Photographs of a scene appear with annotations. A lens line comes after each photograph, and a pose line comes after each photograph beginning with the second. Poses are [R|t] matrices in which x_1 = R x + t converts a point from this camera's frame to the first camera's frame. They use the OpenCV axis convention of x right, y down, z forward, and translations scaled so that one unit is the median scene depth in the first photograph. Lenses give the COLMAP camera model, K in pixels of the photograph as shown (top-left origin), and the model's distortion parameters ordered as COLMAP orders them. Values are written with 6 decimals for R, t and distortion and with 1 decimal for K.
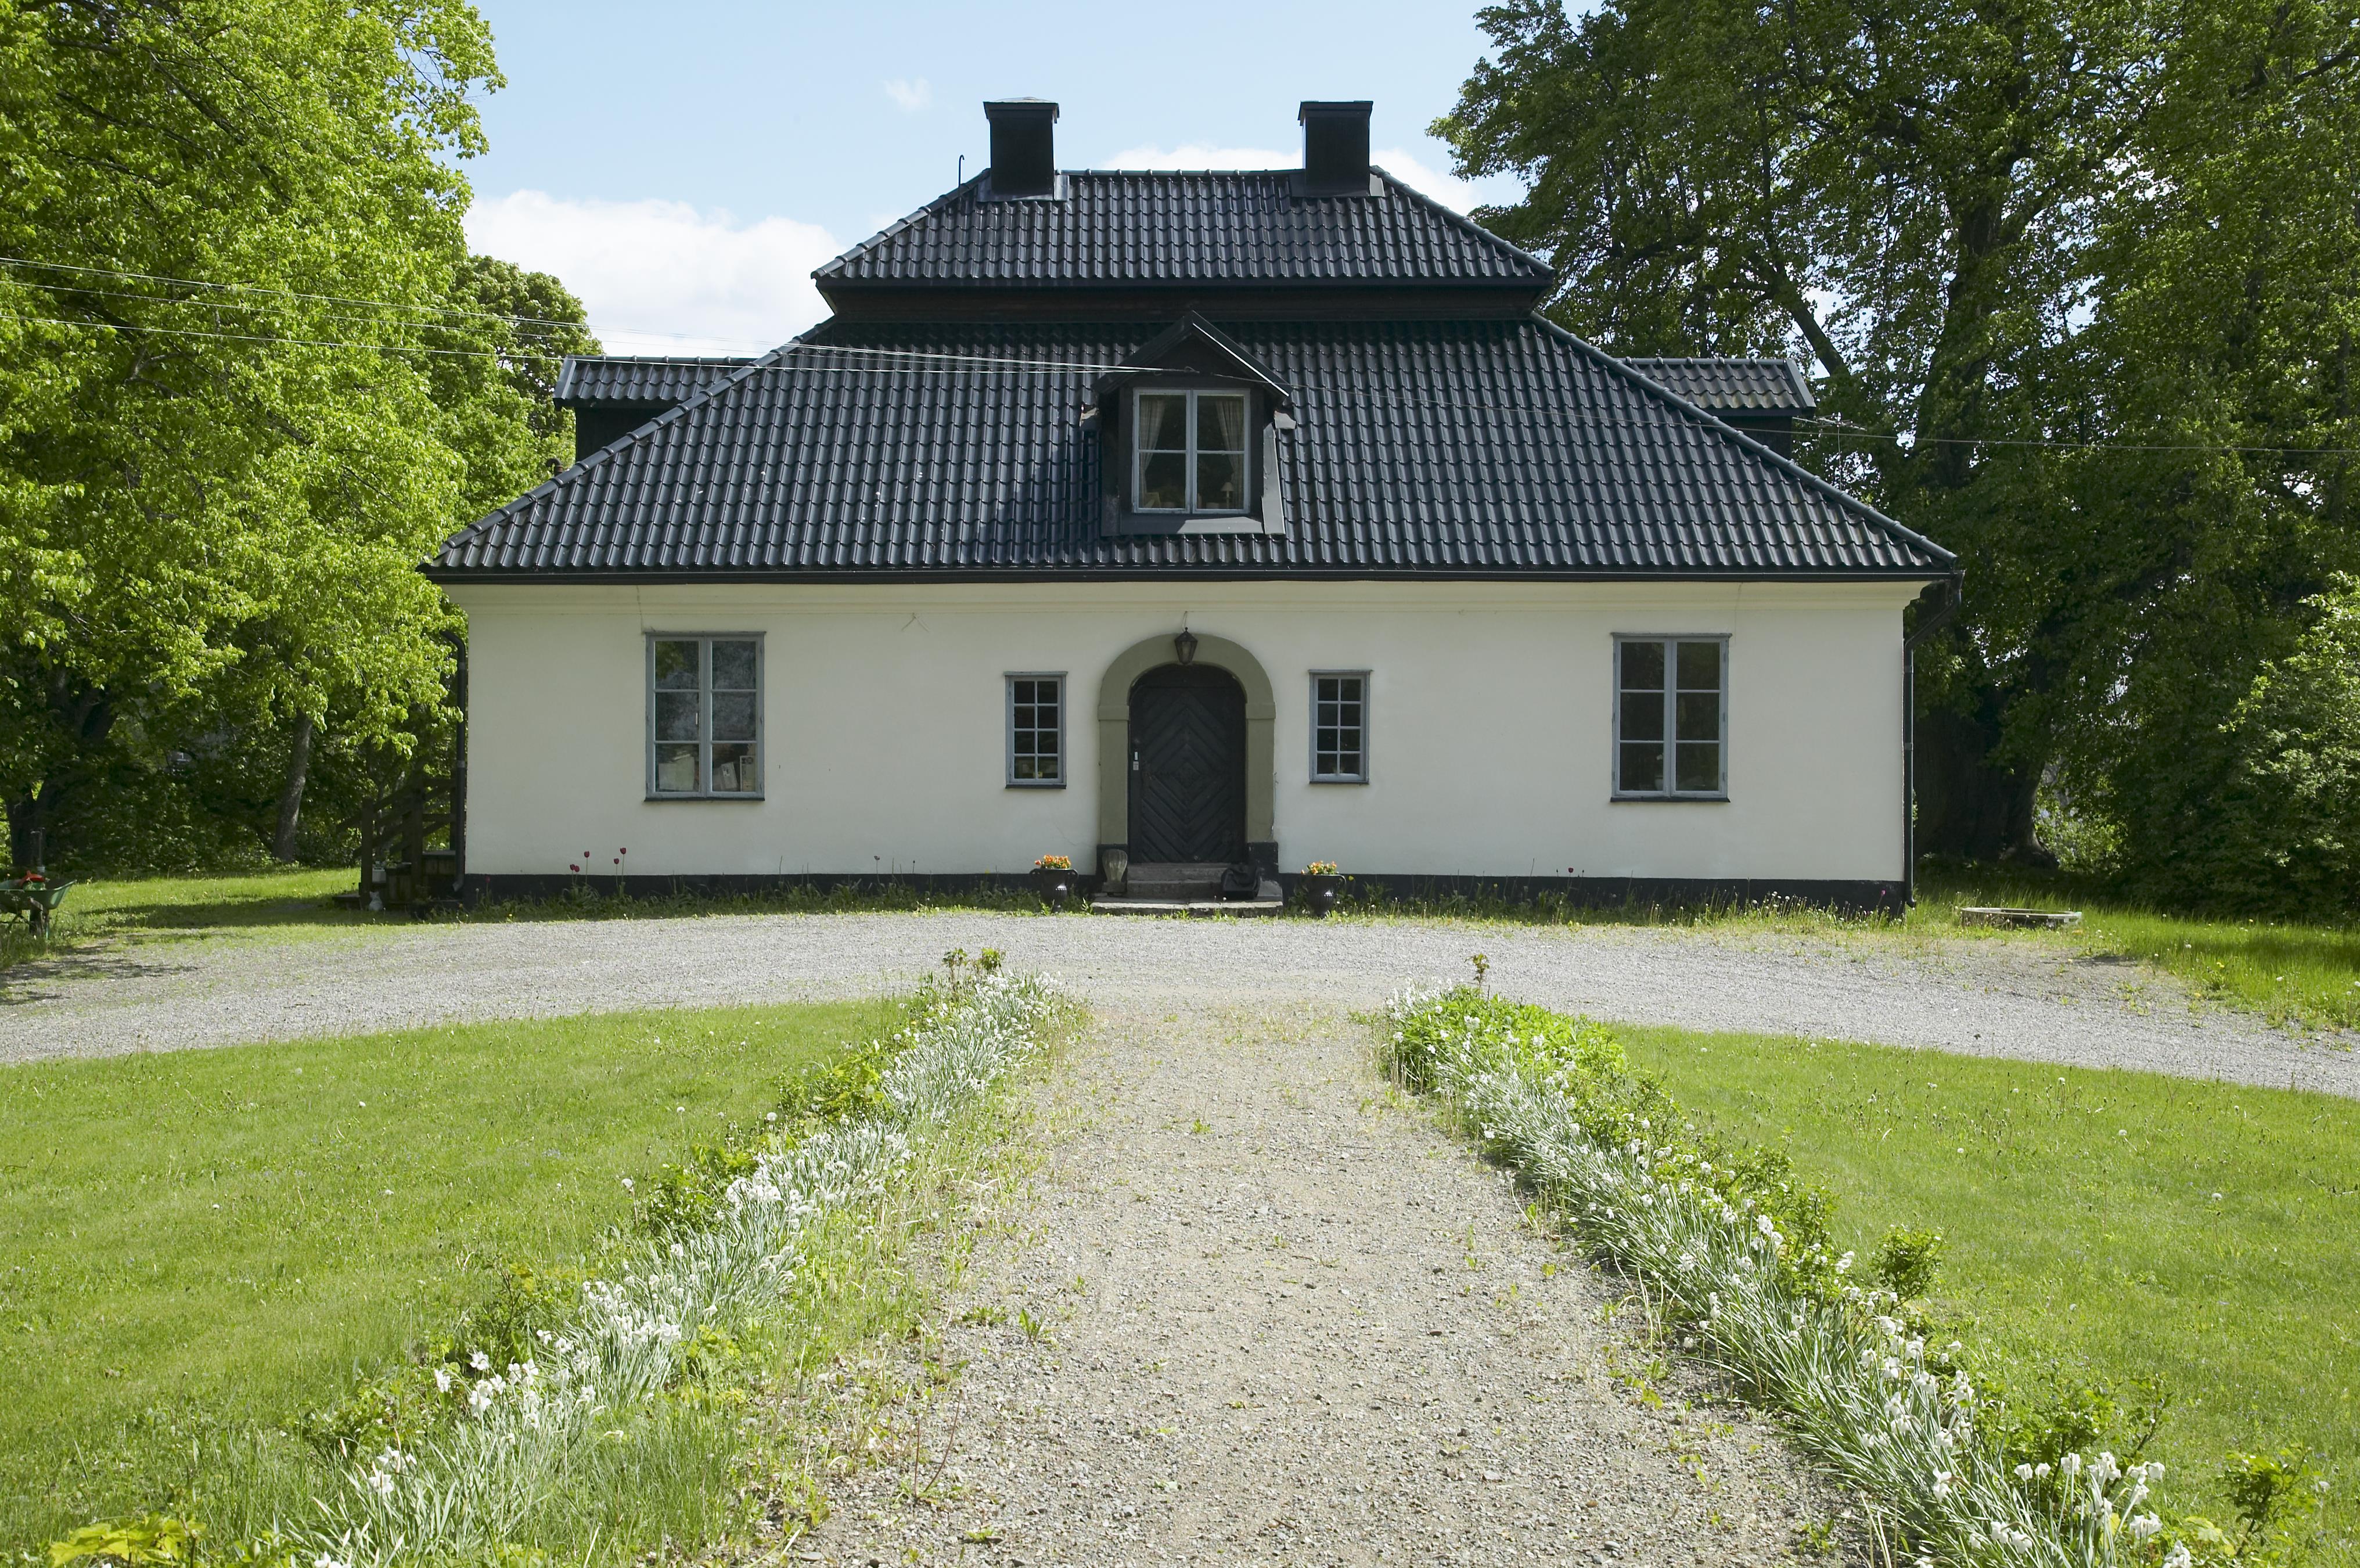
lens RADIAL K [[3123.6, 0, 1180.0], [0, 3123.6, 784.0], [0, 0, 1]] dist [0.243908, 0.005350]
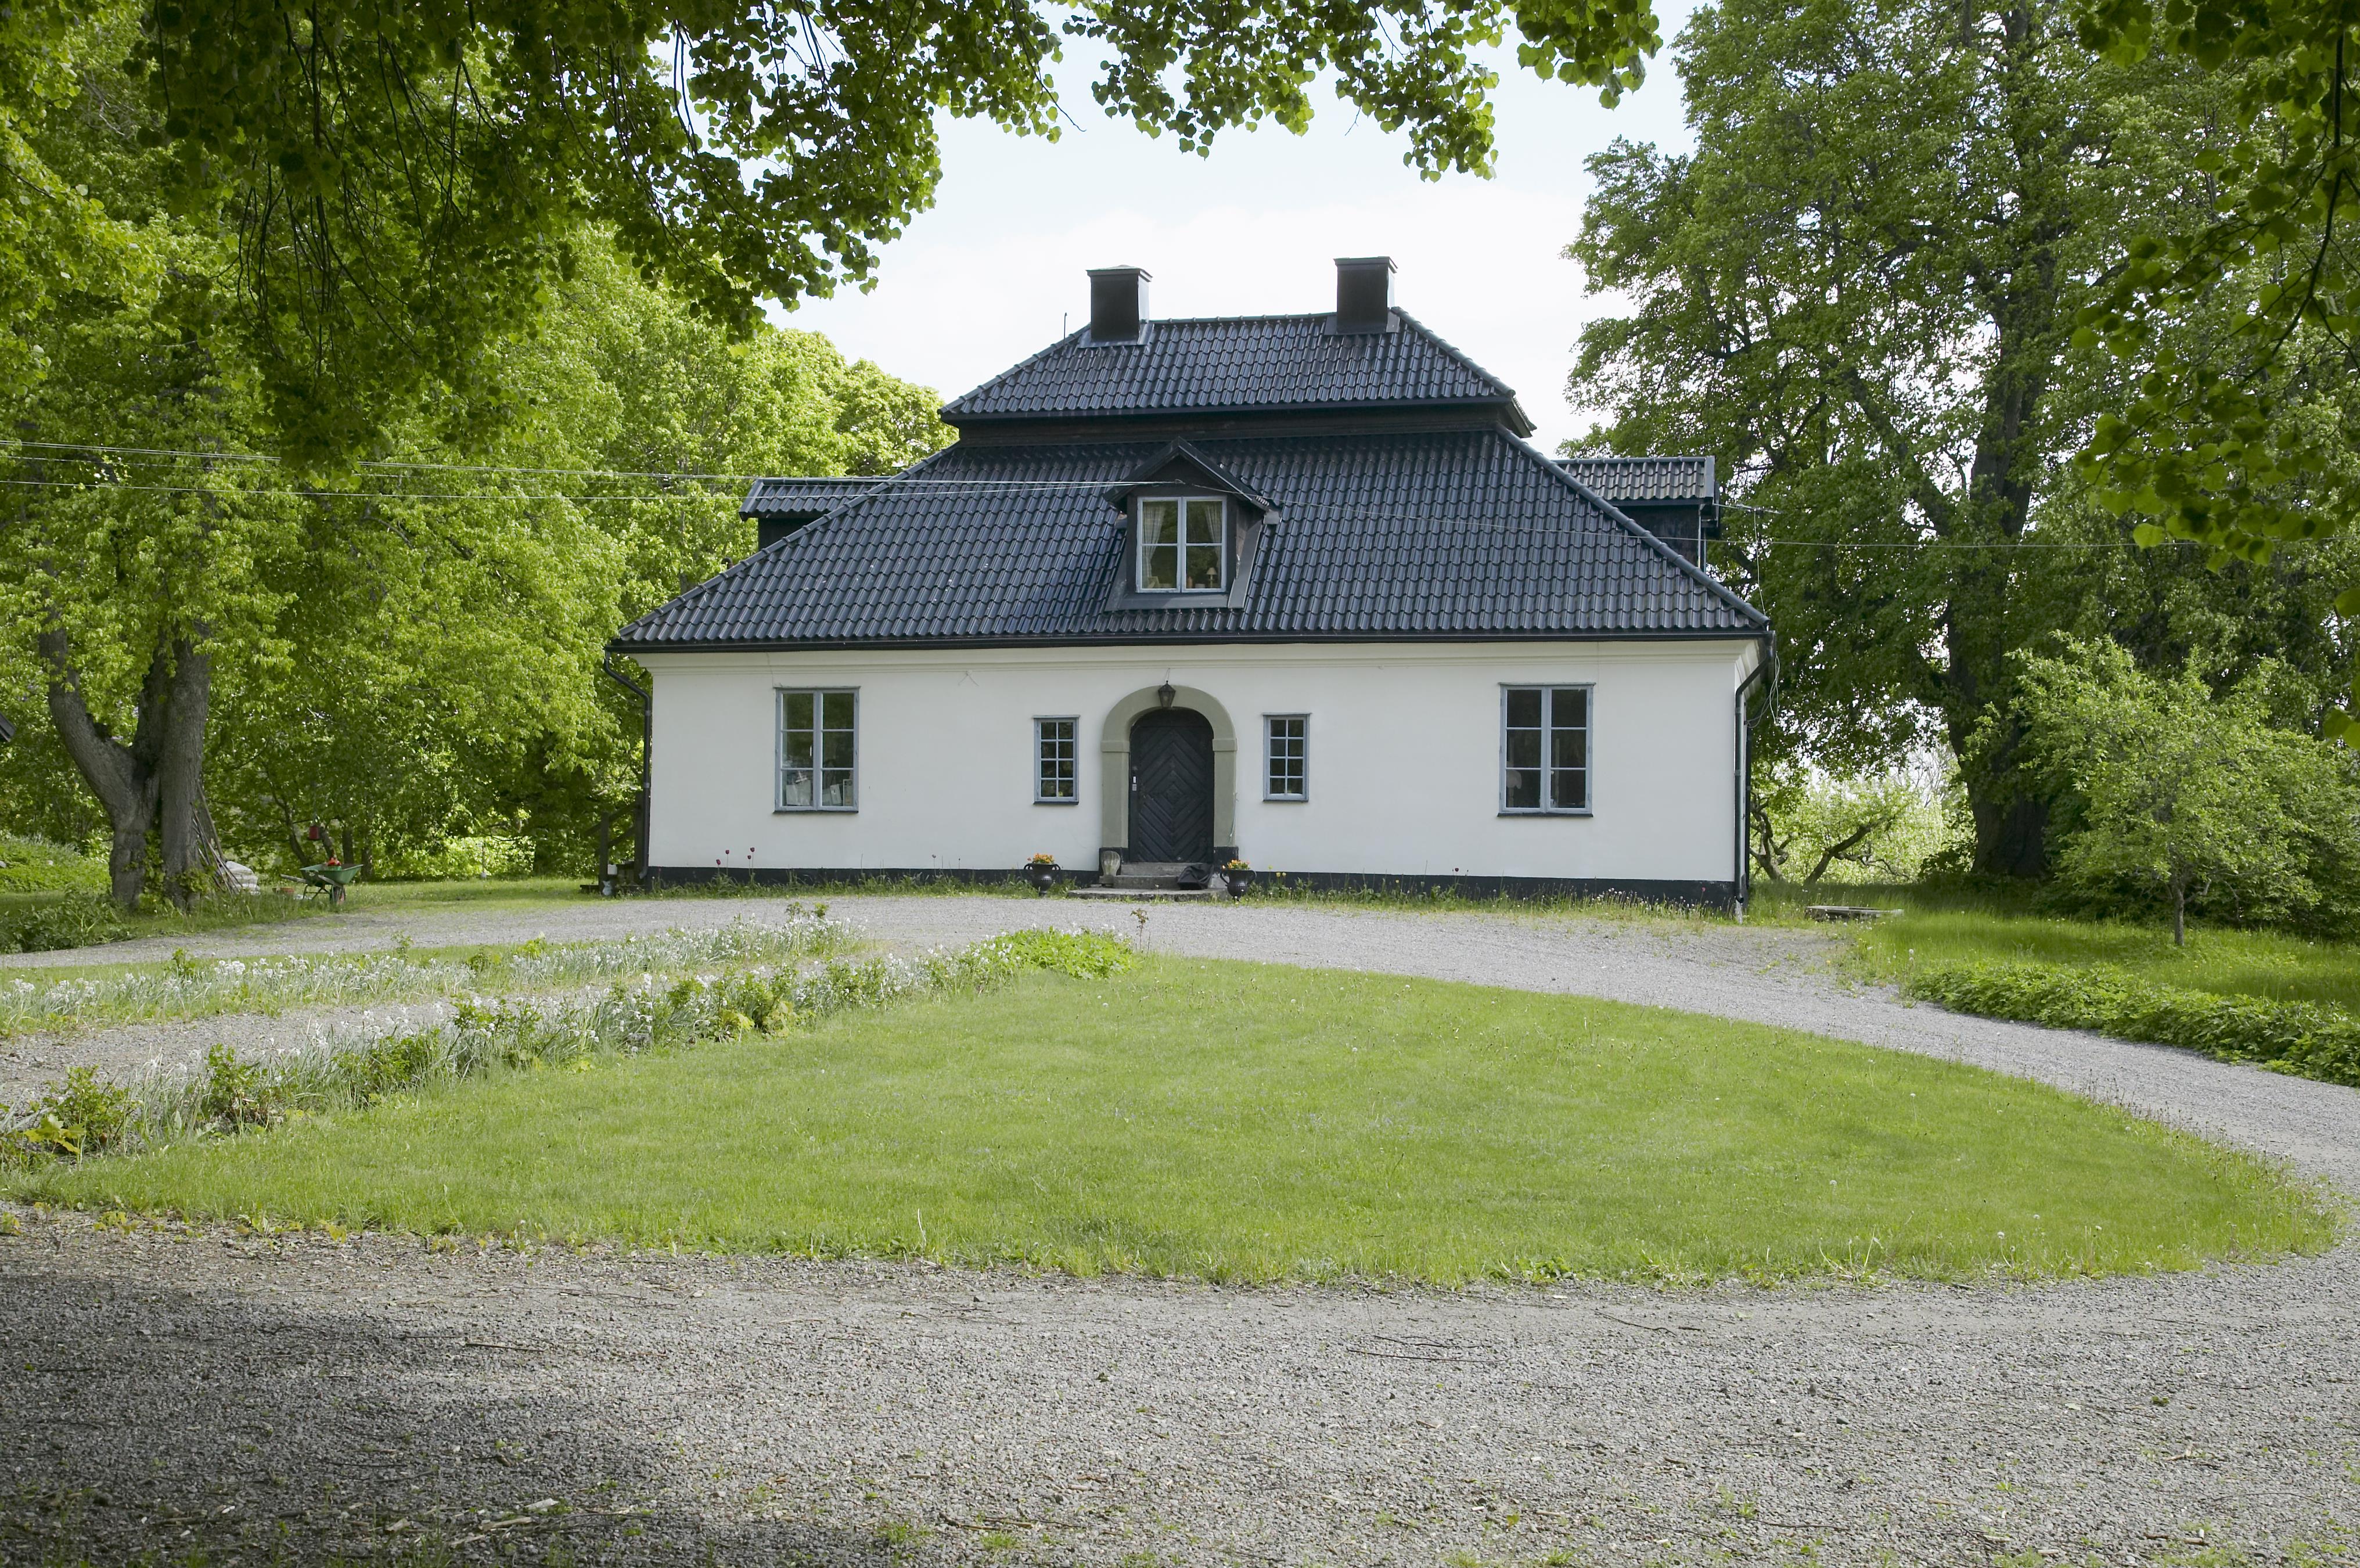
lens RADIAL K [[3123.6, 0, 1180.0], [0, 3123.6, 784.0], [0, 0, 1]] dist [0.243908, 0.005350]
pose [[0.971406, 0.001393, -0.237422, 0.311458], [-0.003998, 0.999937, -0.010493, 0.006315], [0.237393, 0.011142, 0.971350, -0.253289]]
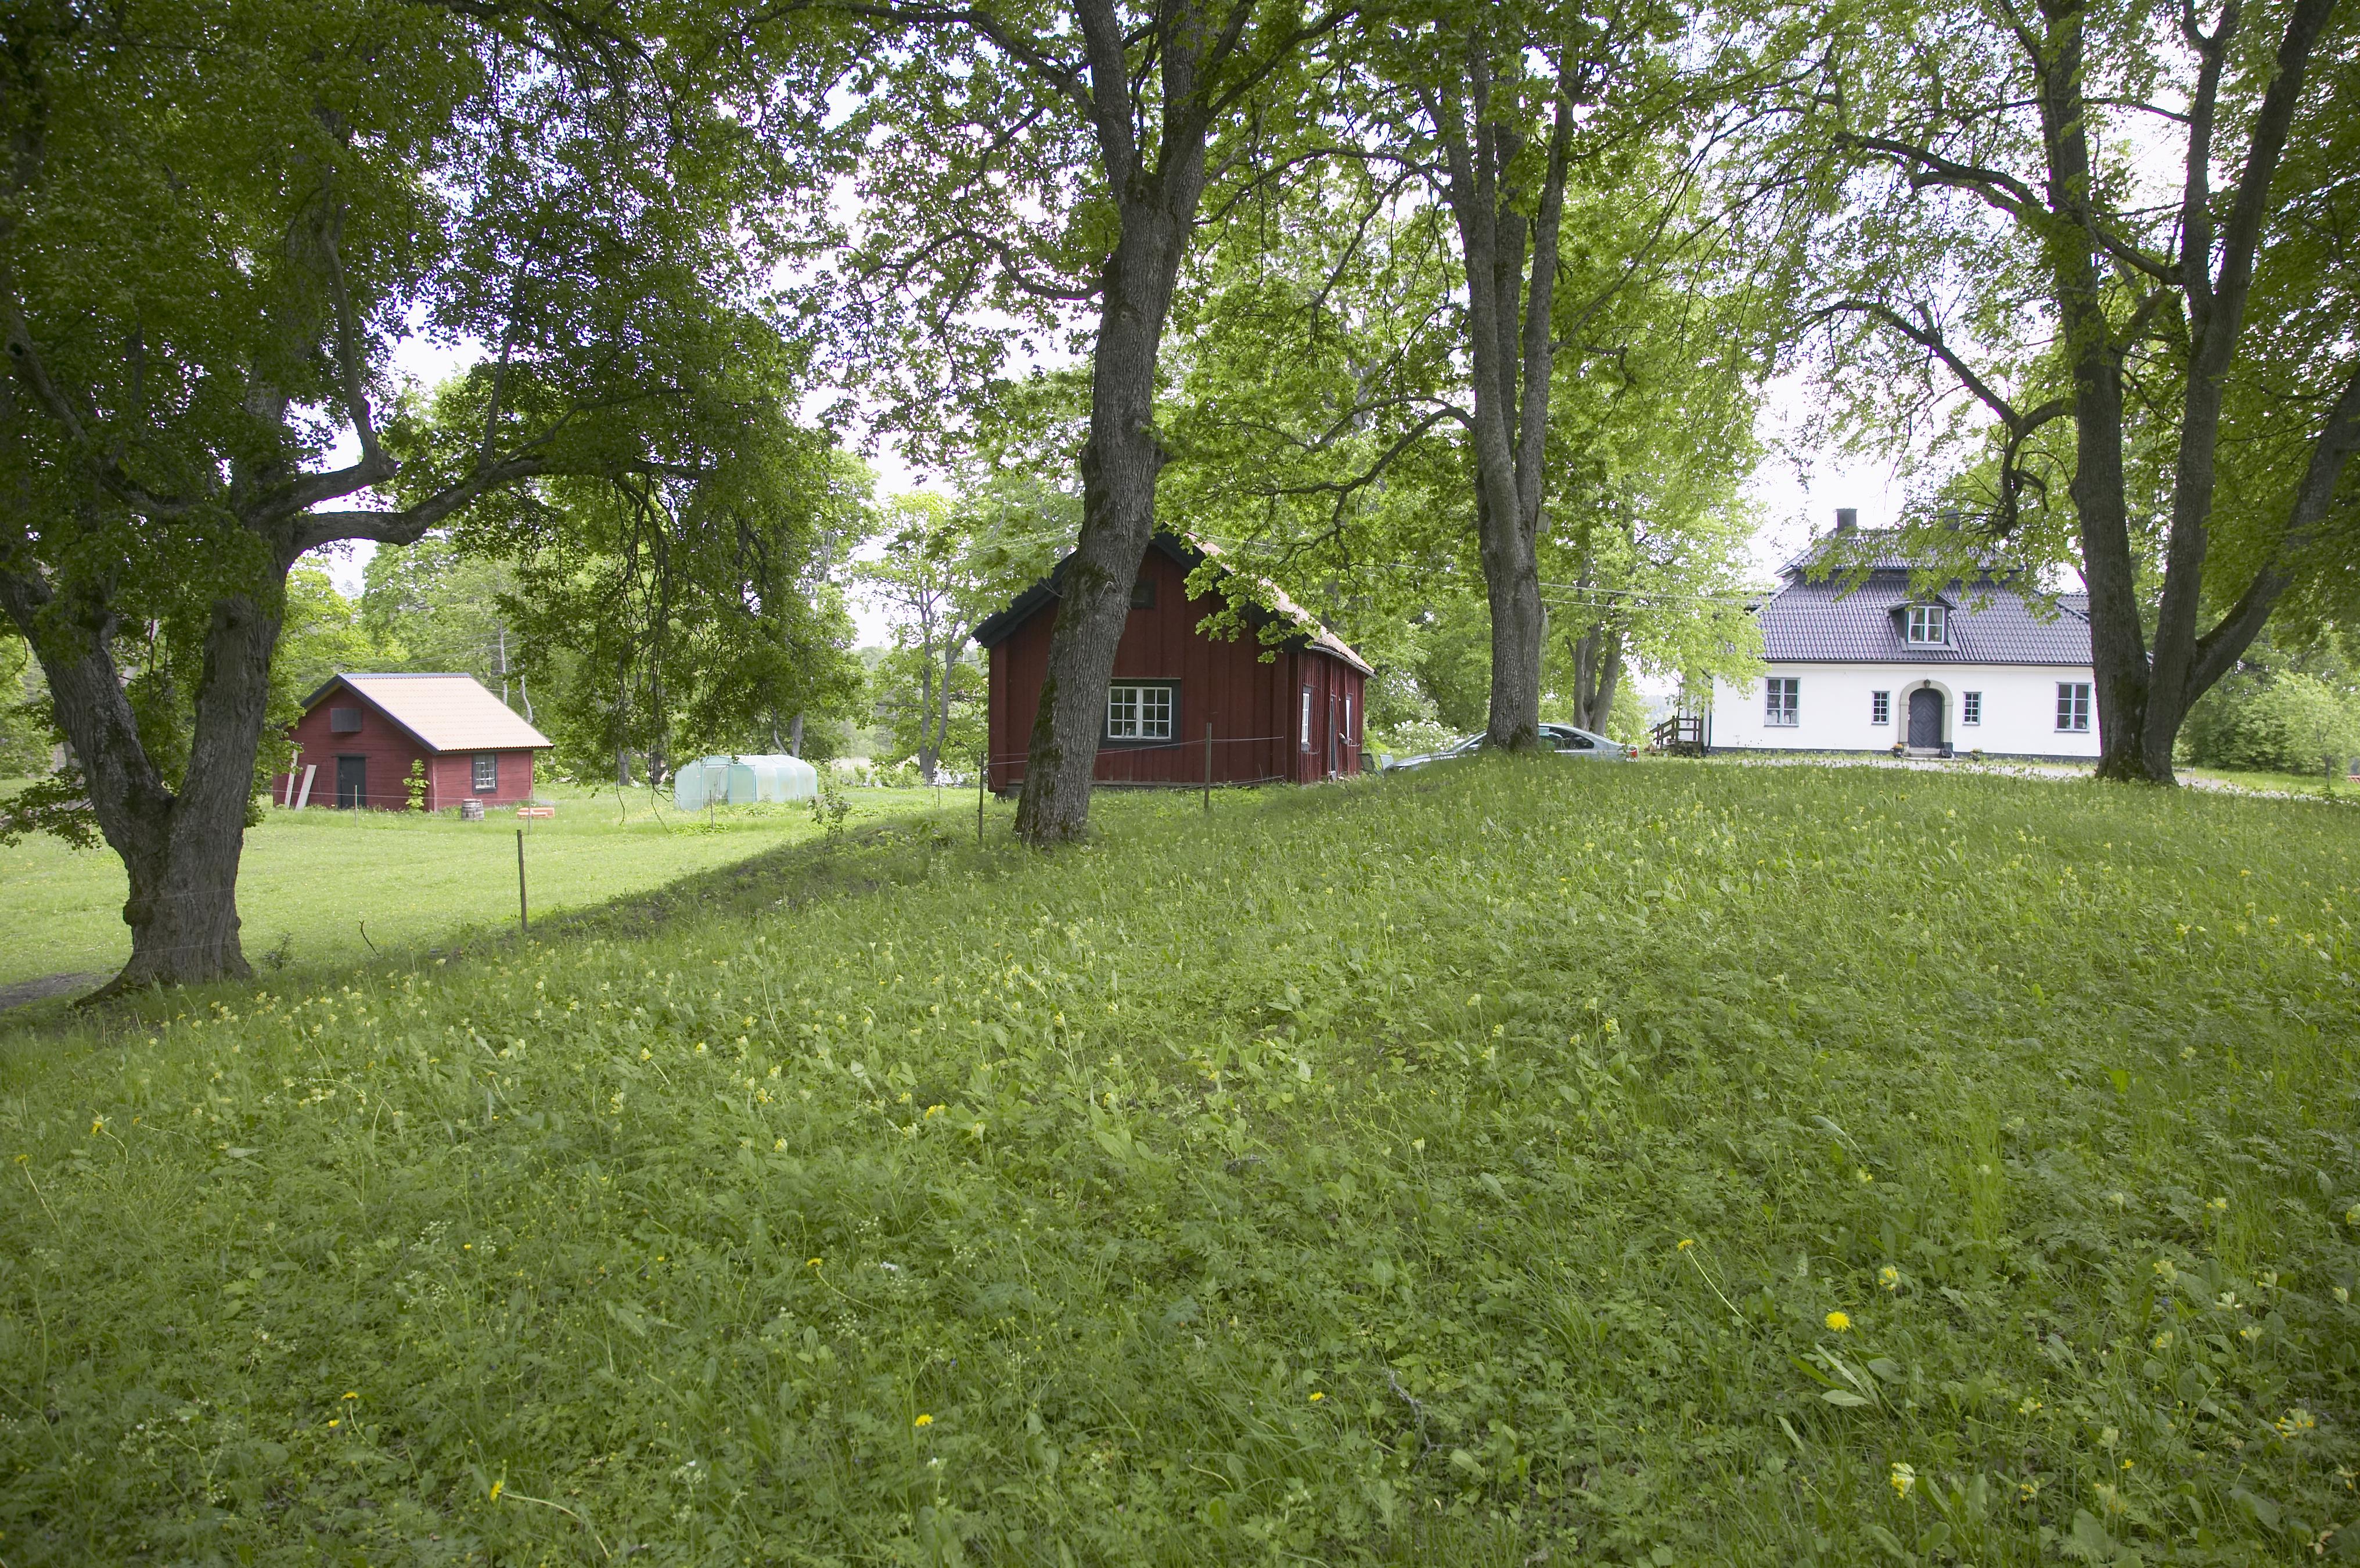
lens RADIAL K [[3123.6, 0, 1180.0], [0, 3123.6, 784.0], [0, 0, 1]] dist [0.243908, 0.005350]
pose [[0.999686, 0.019300, 0.016000, -0.849586], [-0.019267, 0.999812, -0.002224, 0.087168], [-0.016040, 0.001915, 0.999870, -2.383879]]
